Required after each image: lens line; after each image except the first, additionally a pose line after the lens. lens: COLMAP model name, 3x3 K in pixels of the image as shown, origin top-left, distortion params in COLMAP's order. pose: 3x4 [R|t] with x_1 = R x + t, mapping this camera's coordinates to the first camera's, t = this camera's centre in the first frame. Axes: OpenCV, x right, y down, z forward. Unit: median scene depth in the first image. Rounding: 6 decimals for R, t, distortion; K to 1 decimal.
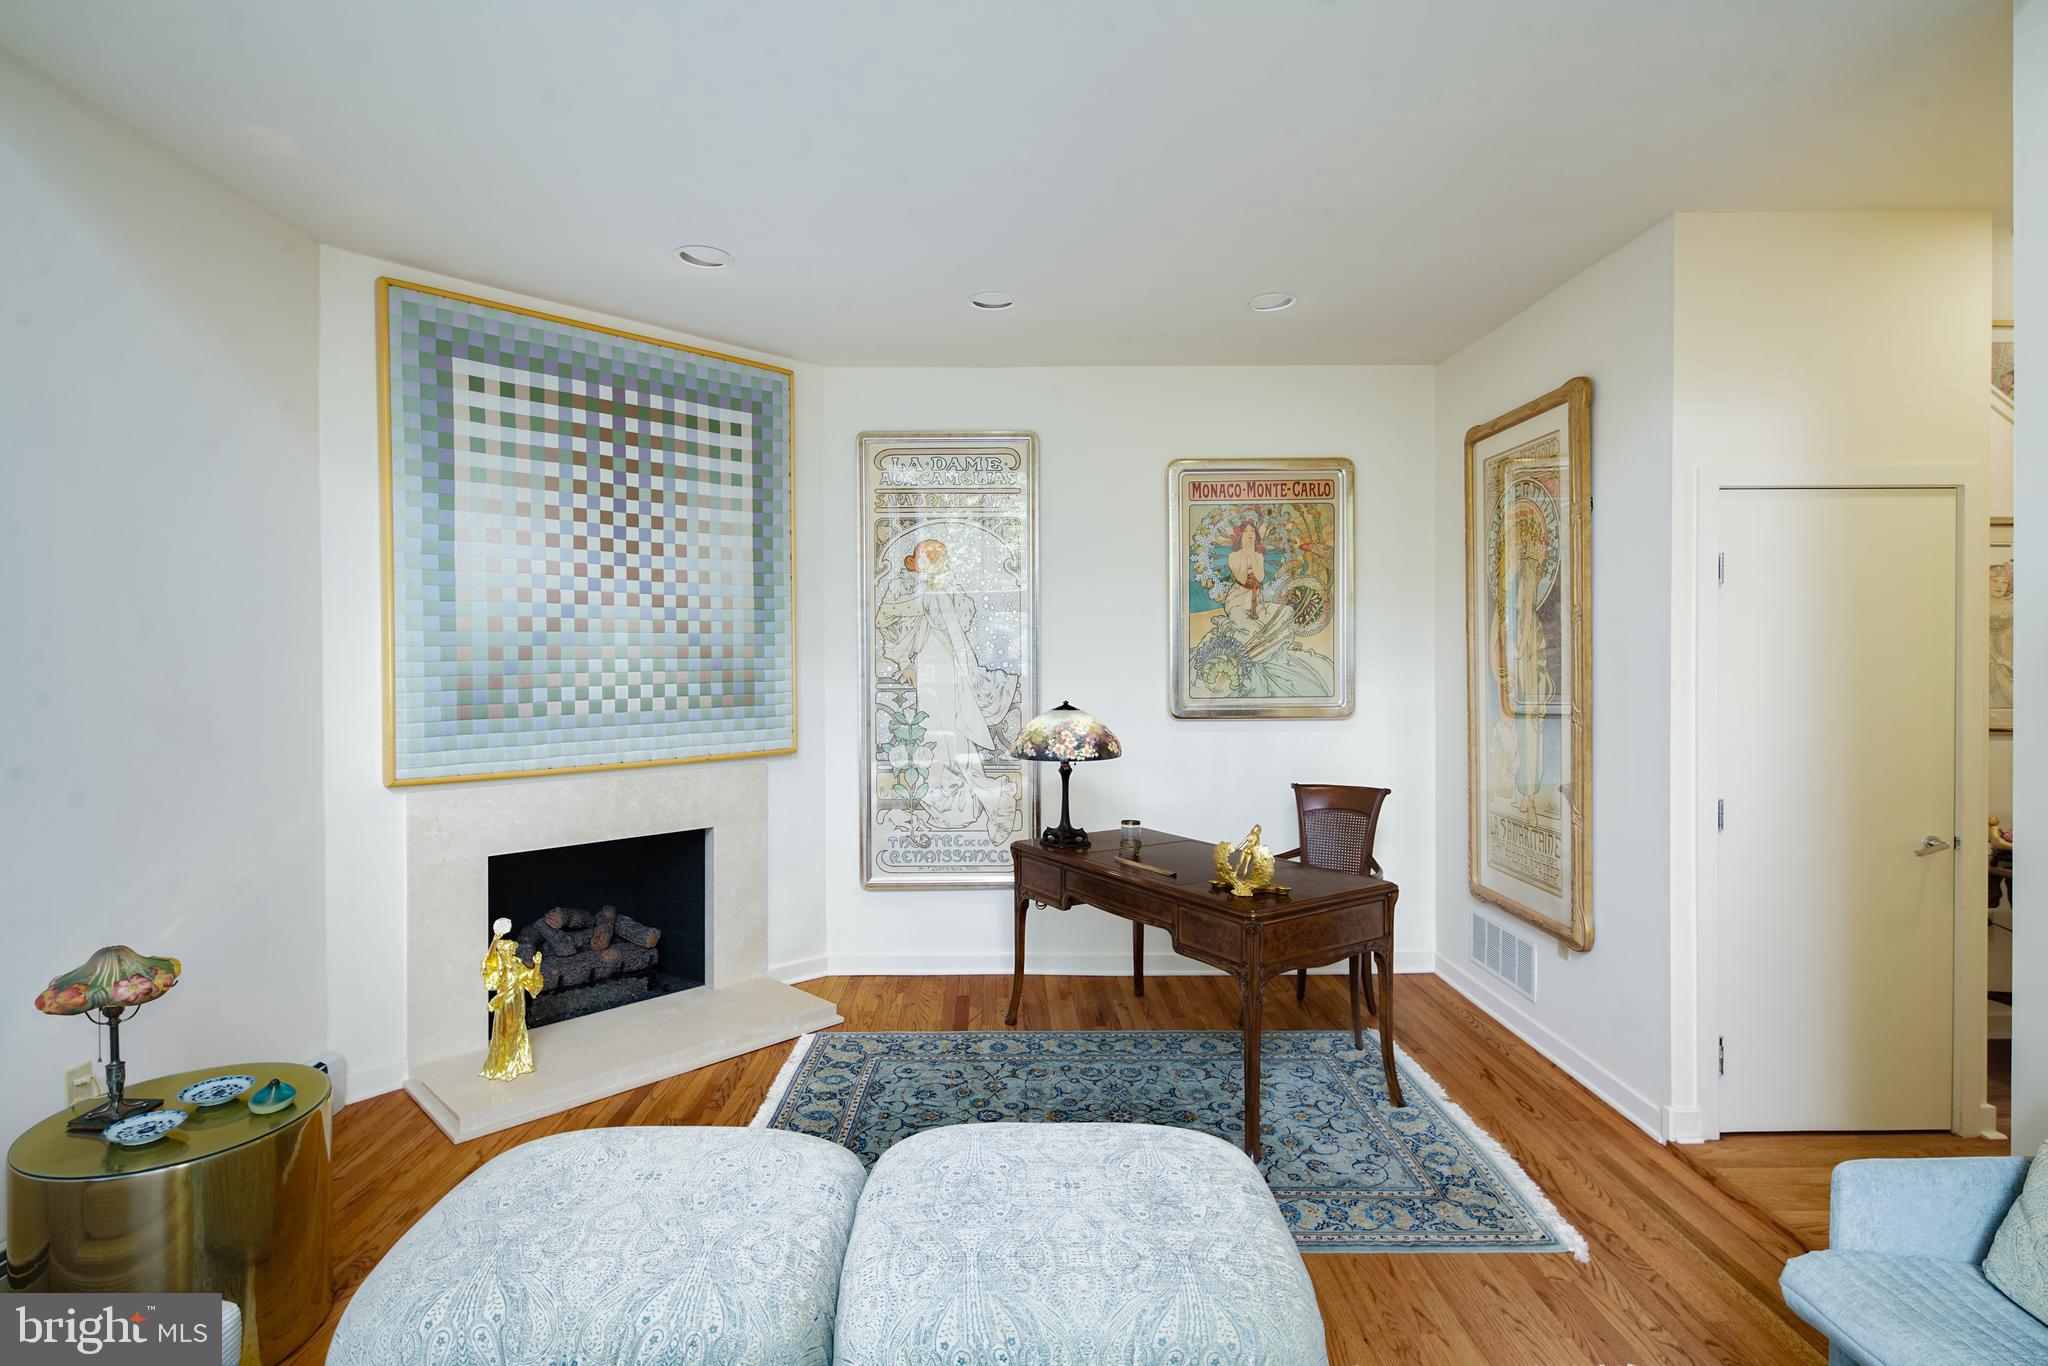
lens RADIAL K [[1029.9, 0, 1024.3], [0, 1029.9, 663.6], [0, 0, 1]] dist [0.004441, -0.001299]
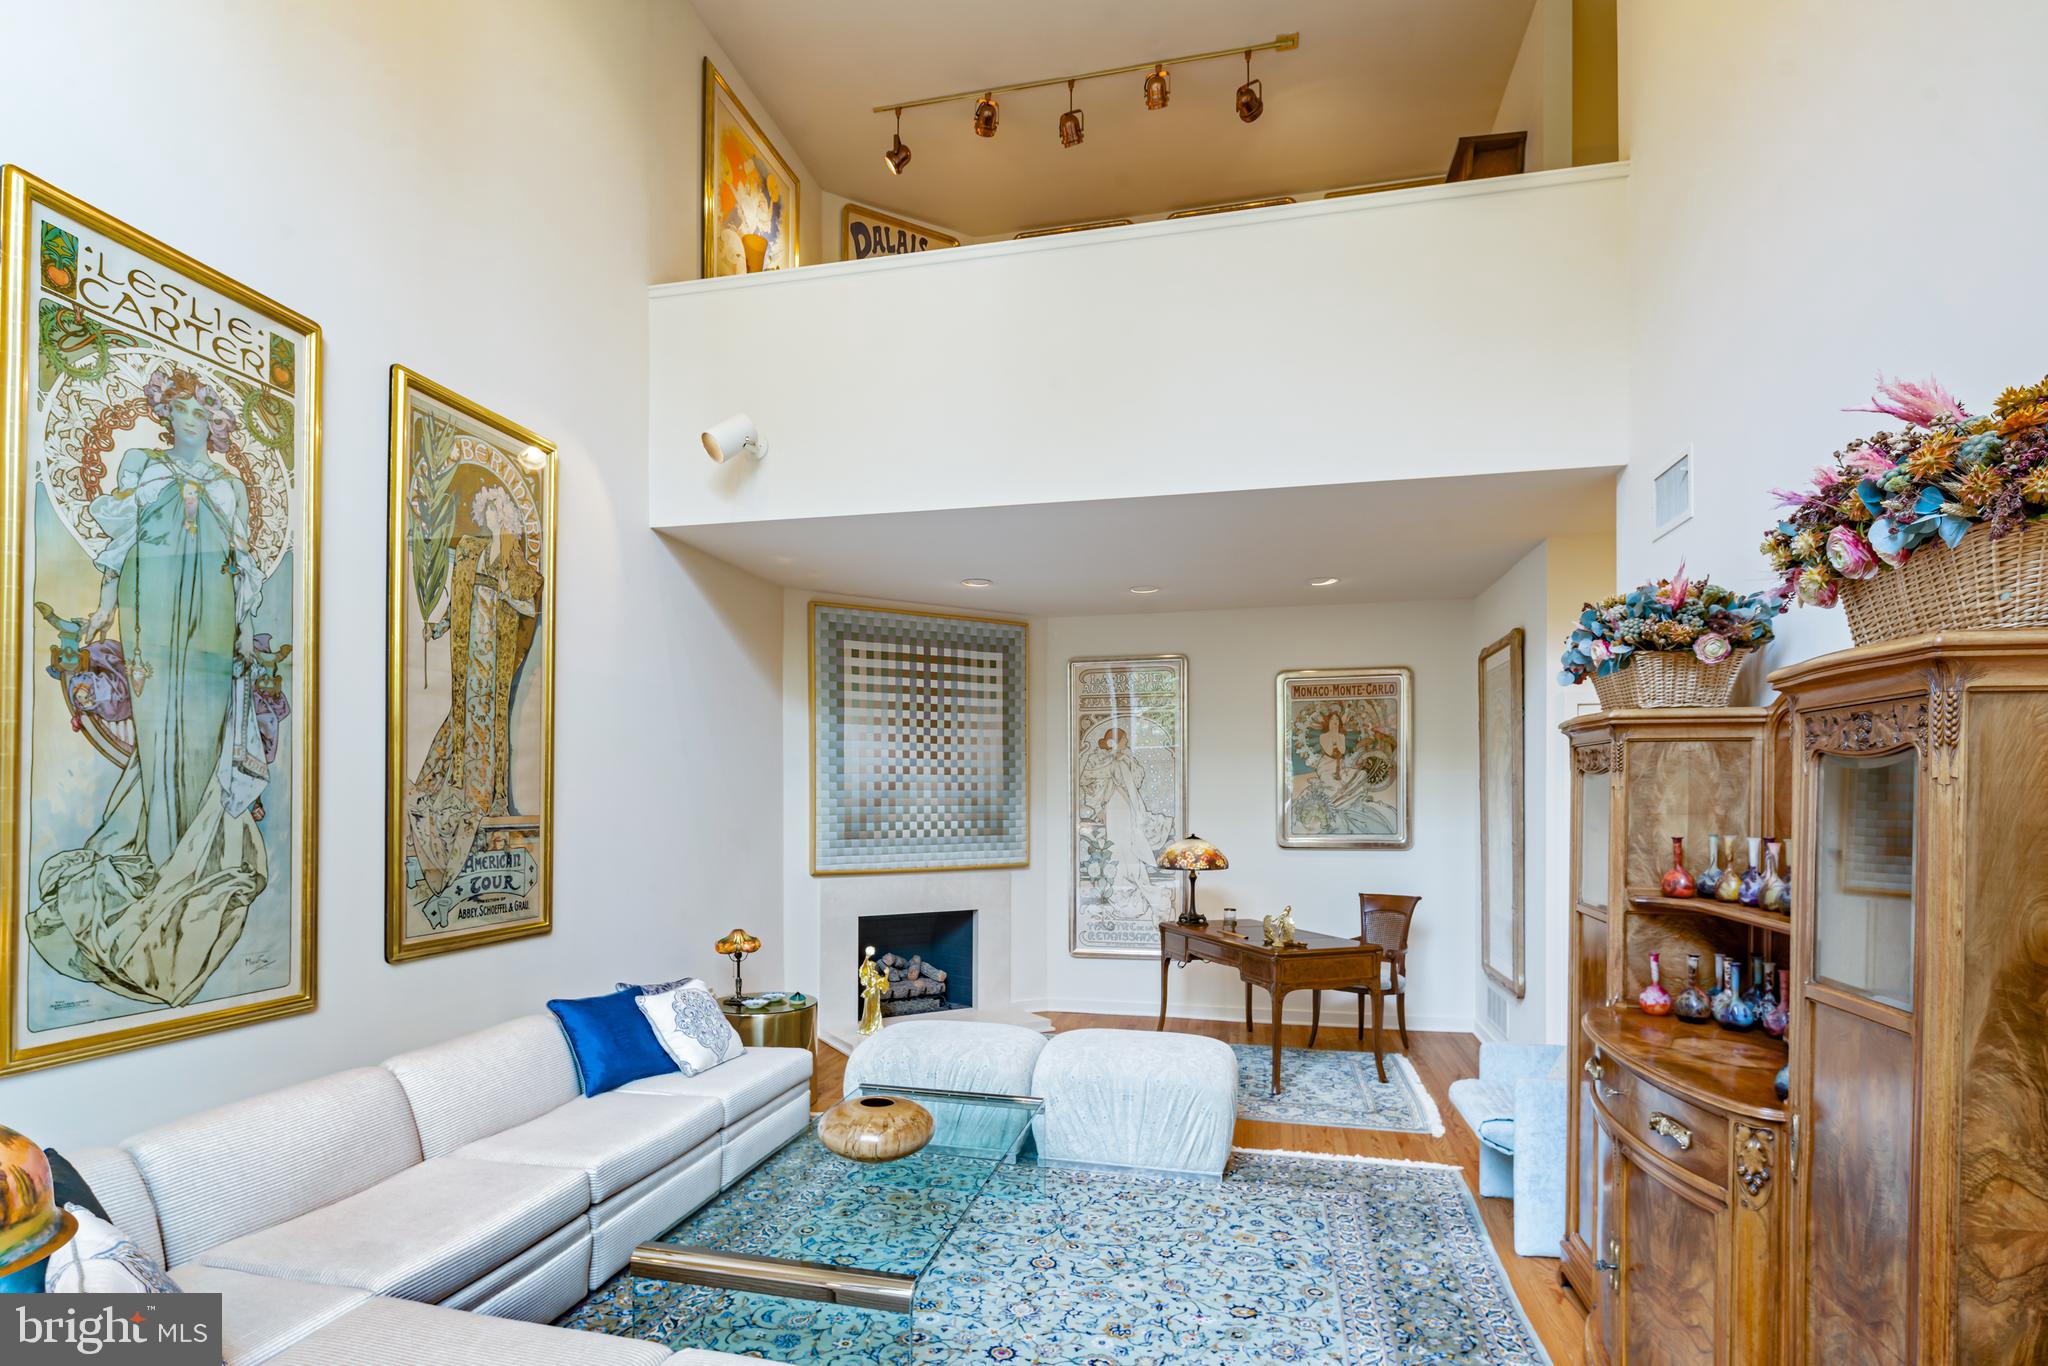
lens RADIAL K [[1029.9, 0, 993.3], [0, 1029.9, 796.4], [0, 0, 1]] dist [0.004441, -0.001299]
pose [[0.964585, 0.002320, -0.263762, 0.158202], [-0.005239, 0.999933, -0.010367, -0.002901], [0.263720, 0.011382, 0.964532, -0.597179]]
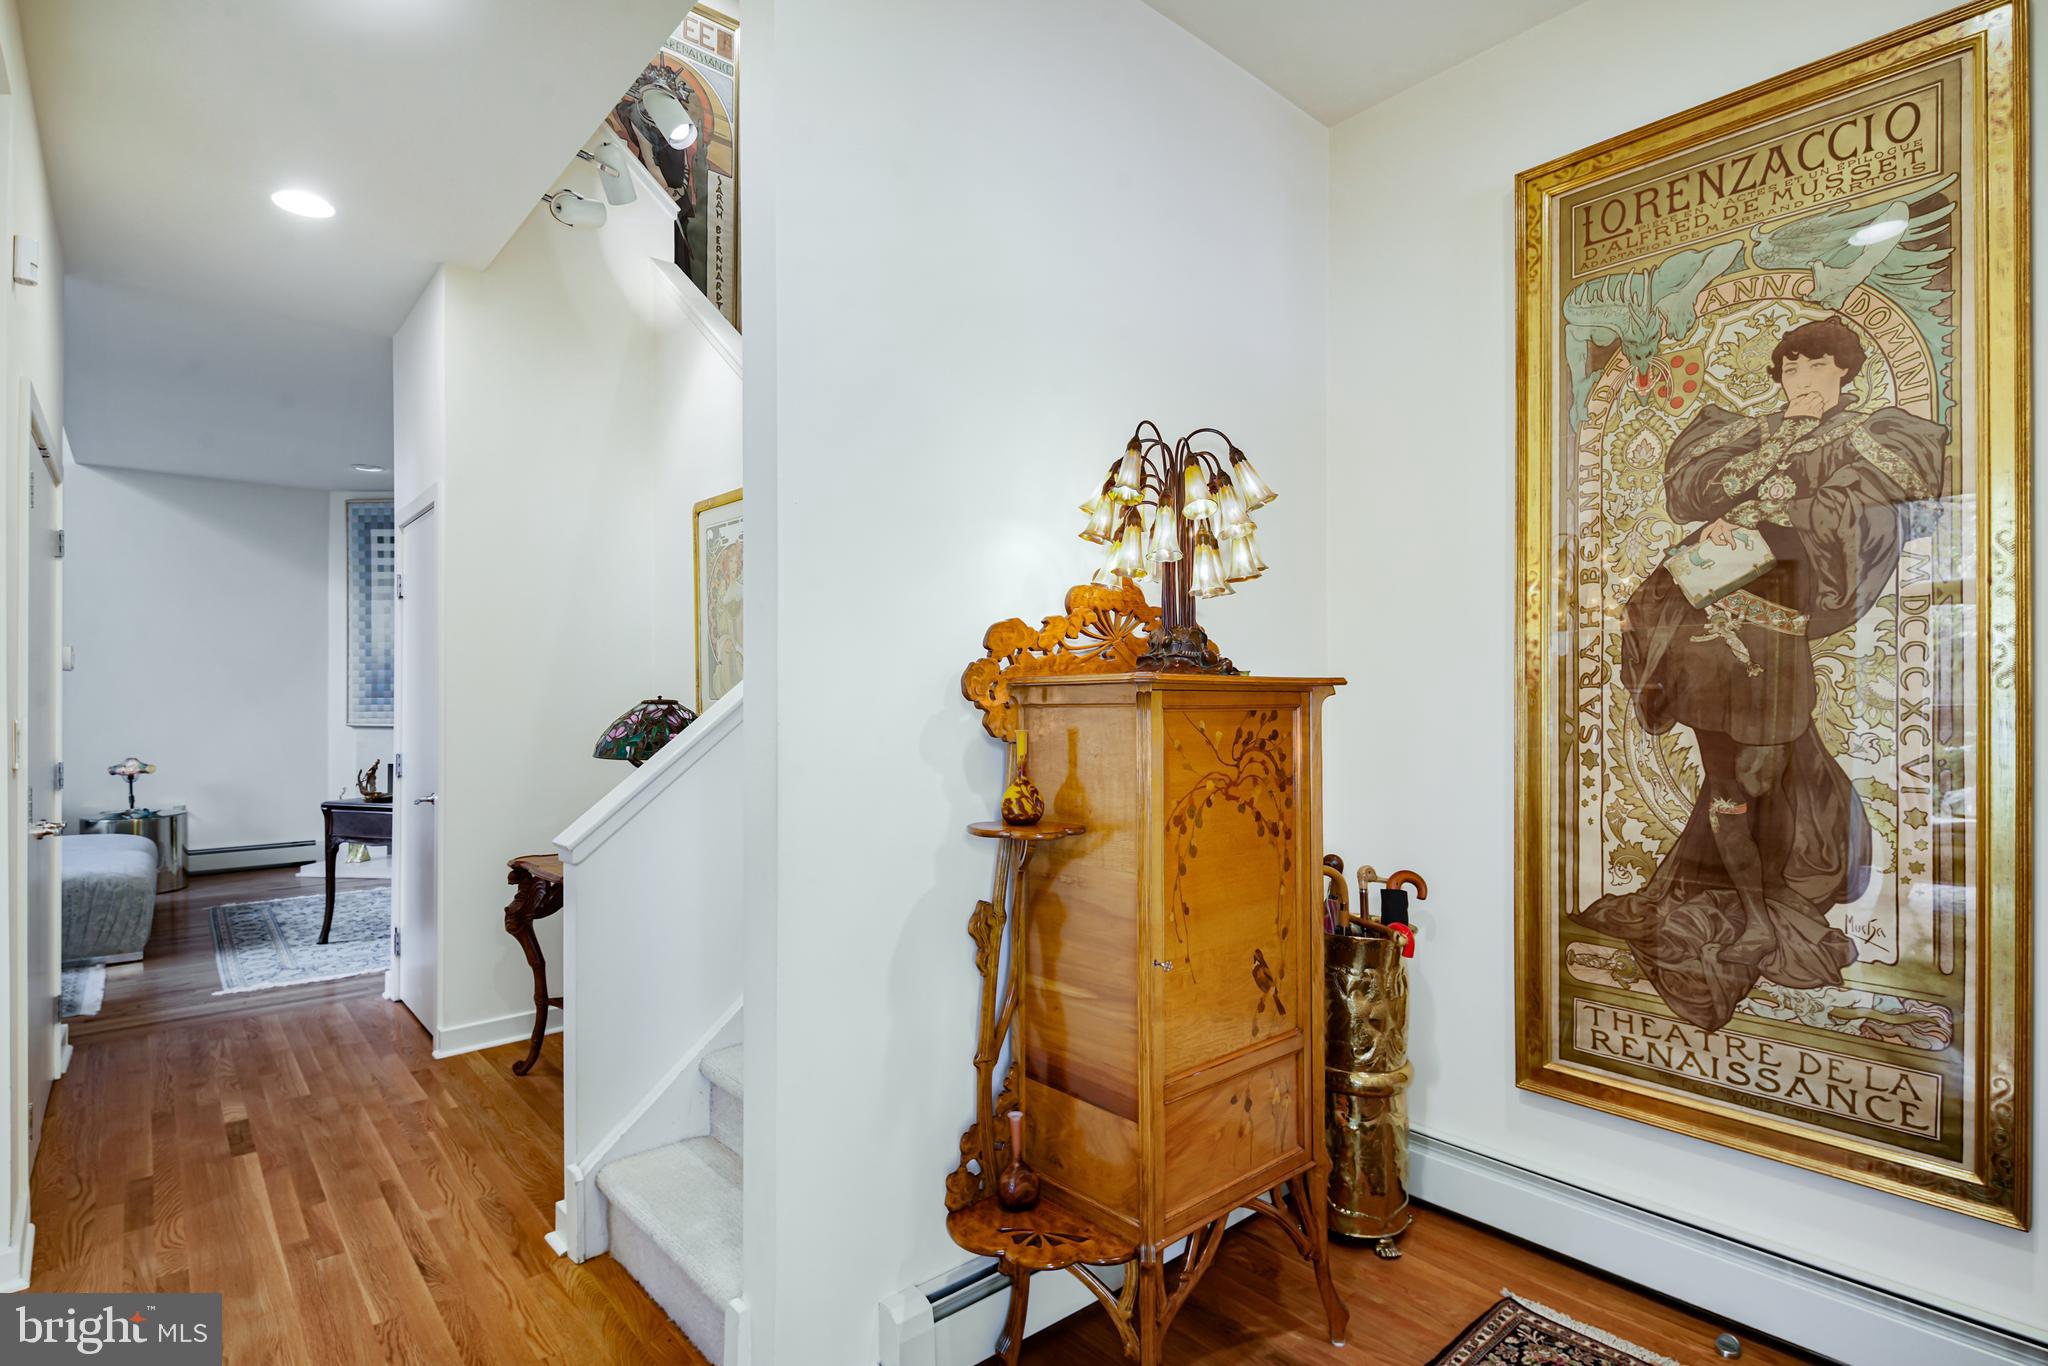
lens RADIAL K [[1029.9, 0, 1022.3], [0, 1029.9, 686.9], [0, 0, 1]] dist [0.004441, -0.001299]
pose [[0.639182, -0.000081, -0.769055, 1.733112], [-0.007090, 0.999957, -0.005998, 0.031637], [0.769023, 0.009286, 0.639154, 0.587204]]
